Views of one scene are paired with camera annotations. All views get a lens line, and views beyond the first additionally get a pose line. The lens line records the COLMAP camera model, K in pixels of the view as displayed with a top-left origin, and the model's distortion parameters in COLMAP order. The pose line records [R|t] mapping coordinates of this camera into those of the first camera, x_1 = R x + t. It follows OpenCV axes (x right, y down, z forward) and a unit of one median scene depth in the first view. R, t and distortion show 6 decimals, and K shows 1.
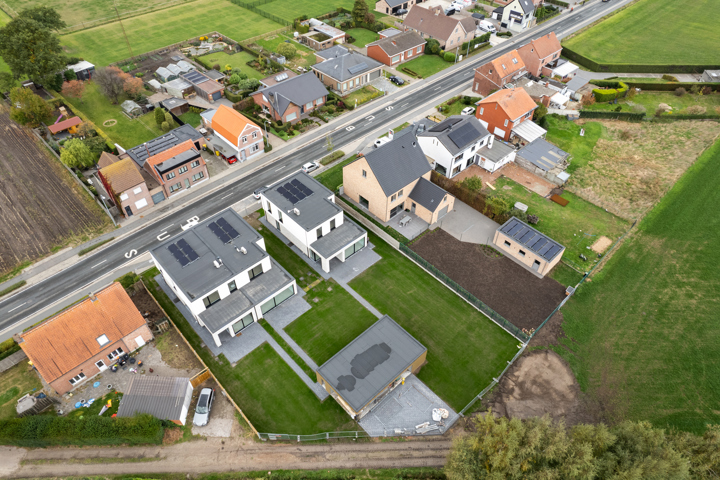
lens RADIAL K [[458.5, 0, 360.0], [0, 458.5, 240.0], [0, 0, 1]] dist [-0.073961, 0.066052]
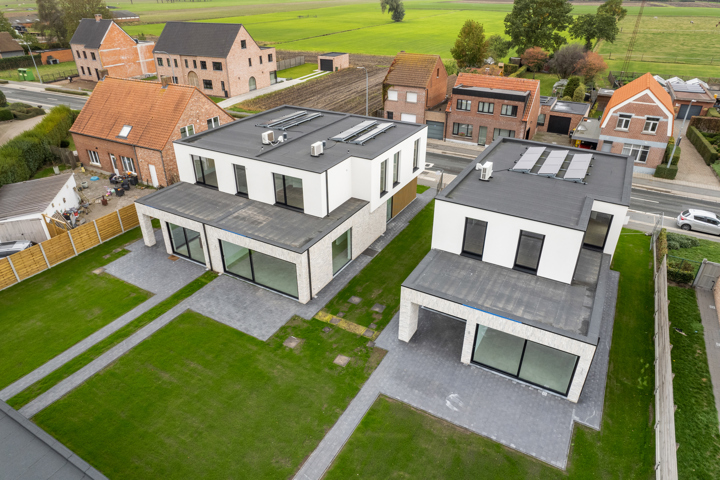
lens RADIAL K [[458.5, 0, 360.0], [0, 458.5, 240.0], [0, 0, 1]] dist [-0.073961, 0.066052]
pose [[0.299796, 0.462625, -0.834327, 0.138191], [-0.682398, 0.715144, 0.151336, -0.007777], [0.666675, 0.523973, 0.530091, 0.671229]]
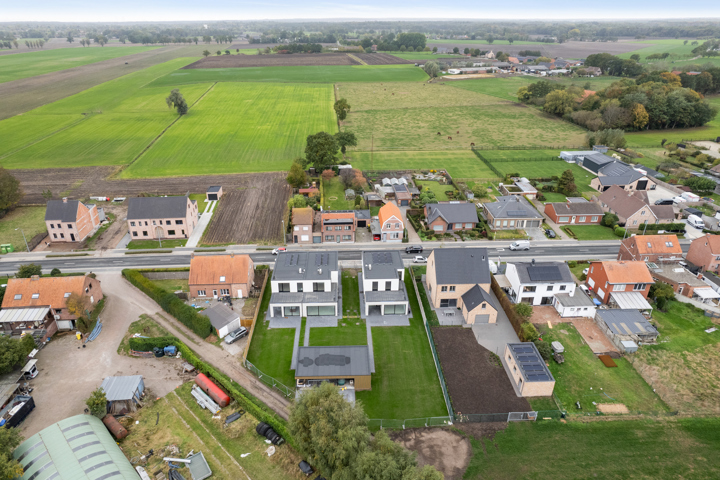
lens RADIAL K [[455.2, 0, 351.2], [0, 455.2, 239.5], [0, 0, 1]] dist [-0.073073, 0.059627]
pose [[0.746449, 0.285500, -0.601085, 0.538799], [-0.469673, 0.865931, -0.171961, 0.110729], [0.471404, 0.410674, 0.780465, -0.112426]]
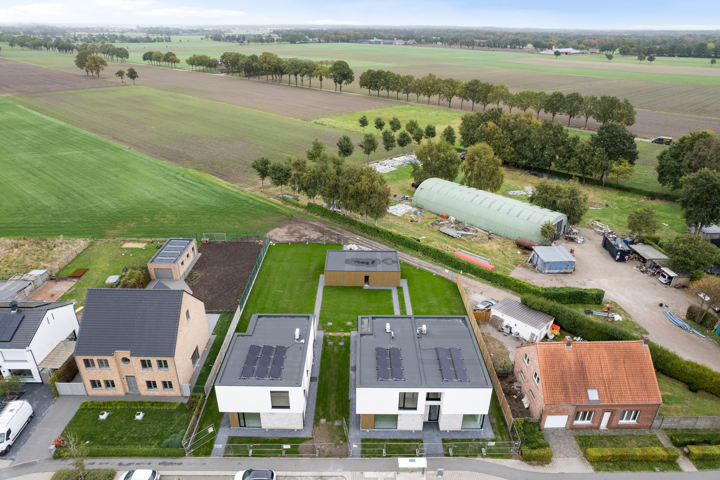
lens RADIAL K [[458.5, 0, 360.0], [0, 458.5, 240.0], [0, 0, 1]] dist [-0.073961, 0.066052]
pose [[-0.730571, -0.308349, 0.609251, -0.539300], [0.478256, 0.405772, 0.778858, -0.570623], [-0.487377, 0.860389, -0.148975, 0.810193]]
